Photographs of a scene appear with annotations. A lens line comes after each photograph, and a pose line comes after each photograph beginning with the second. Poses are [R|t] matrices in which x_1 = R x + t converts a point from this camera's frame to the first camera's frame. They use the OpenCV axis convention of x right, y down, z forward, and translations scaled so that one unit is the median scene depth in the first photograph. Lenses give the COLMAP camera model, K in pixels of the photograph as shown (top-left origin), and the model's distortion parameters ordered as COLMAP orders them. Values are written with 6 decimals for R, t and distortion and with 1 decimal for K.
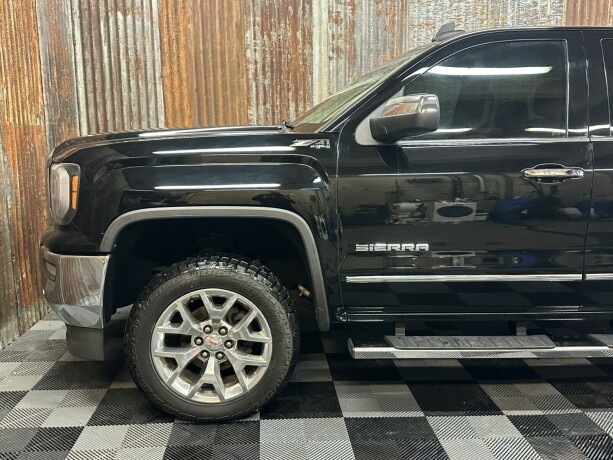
lens RADIAL K [[547.3, 0, 306.5], [0, 547.3, 230.0], [0, 0, 1]] dist [0.135459, -0.267243]
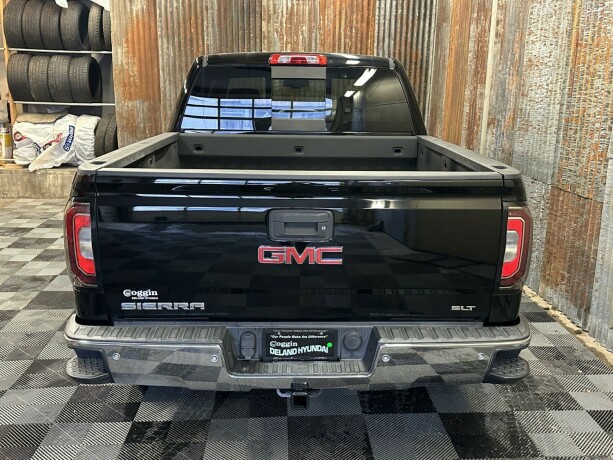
lens RADIAL K [[597.4, 0, 306.5], [0, 597.4, 230.0], [0, 0, 1]] dist [0.056832, -0.006624]
pose [[-0.035198, 0.242809, -0.969435, 2.459606], [-0.174561, 0.953631, 0.245188, -0.372094], [0.984017, 0.177855, 0.008819, 1.365591]]
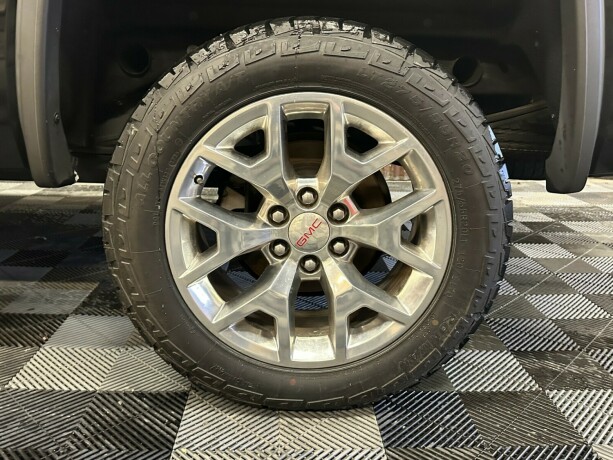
lens RADIAL K [[547.3, 0, 306.5], [0, 547.3, 230.0], [0, 0, 1]] dist [0.135459, -0.267243]
pose [[0.998583, 0.037144, -0.038103, 1.231322], [-0.033910, 0.996031, 0.082290, 0.161203], [0.041008, -0.080881, 0.995880, 0.637324]]
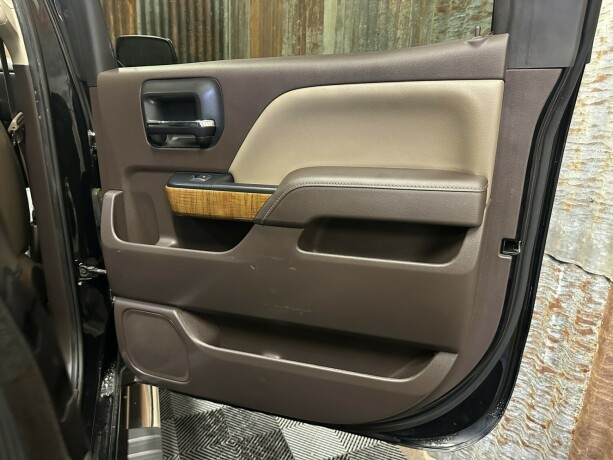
lens RADIAL K [[426.0, 0, 306.5], [0, 426.0, 230.0], [0, 0, 1]] dist [0.101302, -0.142927]
pose [[0.296440, 0.284259, -0.911768, 0.907260], [-0.190842, 0.953056, 0.235083, -0.265336], [0.935790, 0.104316, 0.336772, 1.695472]]
